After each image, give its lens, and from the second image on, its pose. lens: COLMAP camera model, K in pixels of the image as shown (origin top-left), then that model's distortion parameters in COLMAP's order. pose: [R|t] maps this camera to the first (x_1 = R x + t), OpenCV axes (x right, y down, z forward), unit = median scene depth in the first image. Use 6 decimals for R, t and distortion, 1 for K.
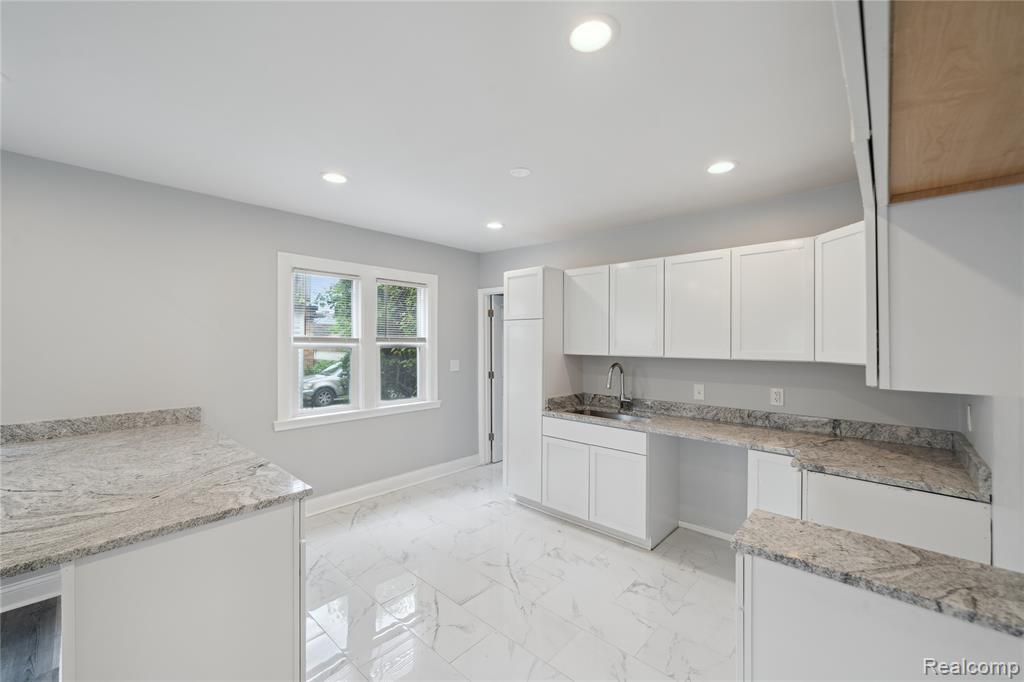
lens RADIAL K [[419.1, 0, 517.4], [0, 419.1, 337.0], [0, 0, 1]] dist [-0.003552, -0.000003]
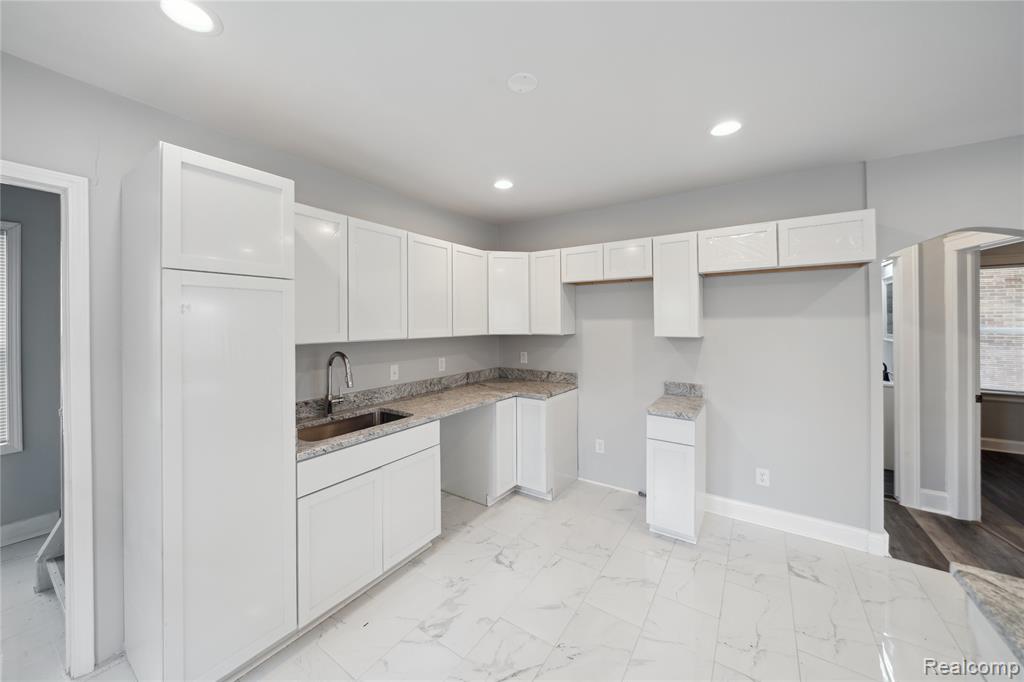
lens RADIAL K [[364.7, 0, 491.3], [0, 364.7, 324.9], [0, 0, 1]] dist [-0.006664, 0.000399]
pose [[-0.118462, 0.000007, 0.992959, -0.497687], [0.005962, 0.999982, 0.000704, 0.020670], [-0.992941, 0.006003, -0.118460, 0.957570]]
